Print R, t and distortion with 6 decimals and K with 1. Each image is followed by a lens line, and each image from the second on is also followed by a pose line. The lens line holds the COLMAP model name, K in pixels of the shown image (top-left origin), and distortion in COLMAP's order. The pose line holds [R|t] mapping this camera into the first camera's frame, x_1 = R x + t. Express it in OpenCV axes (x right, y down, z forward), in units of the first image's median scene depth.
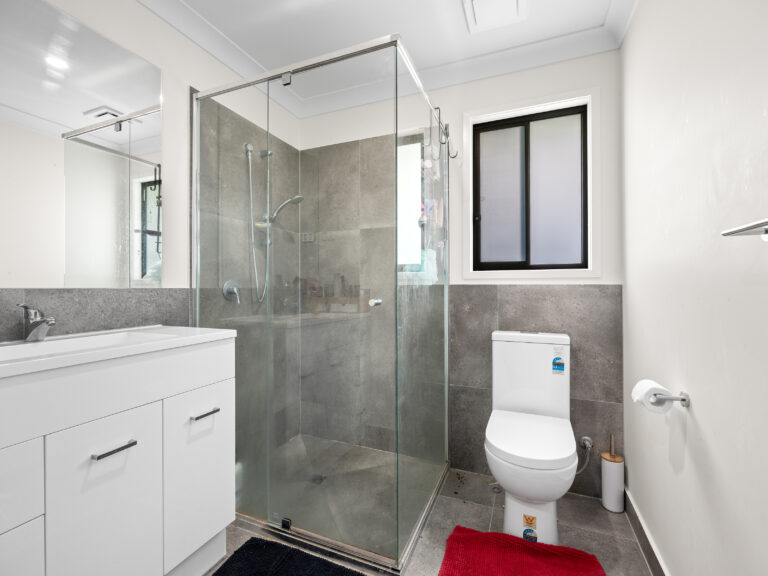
lens RADIAL K [[350.0, 0, 383.9], [0, 350.0, 286.4], [0, 0, 1]] dist [-0.000881, -0.000589]
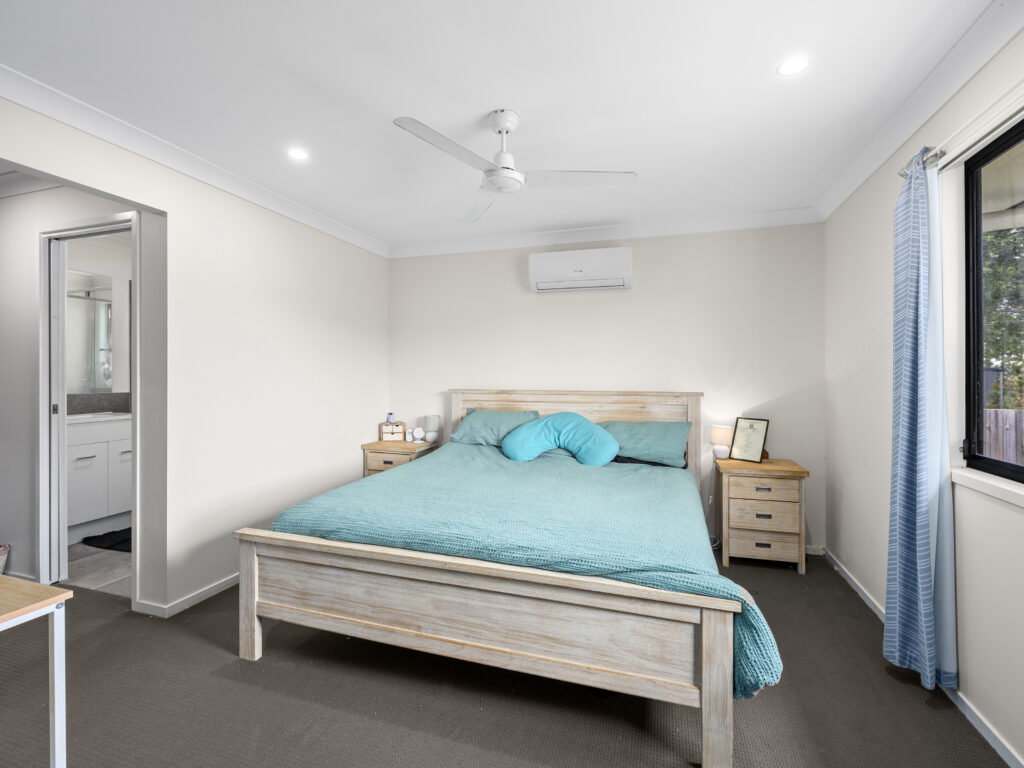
lens RADIAL K [[466.6, 0, 510.8], [0, 466.6, 381.5], [0, 0, 1]] dist [-0.000881, -0.000589]
pose [[0.996171, -0.001758, 0.087404, 1.346425], [0.001223, 0.999980, 0.006170, -0.072375], [-0.087413, -0.006039, 0.996154, -1.773086]]
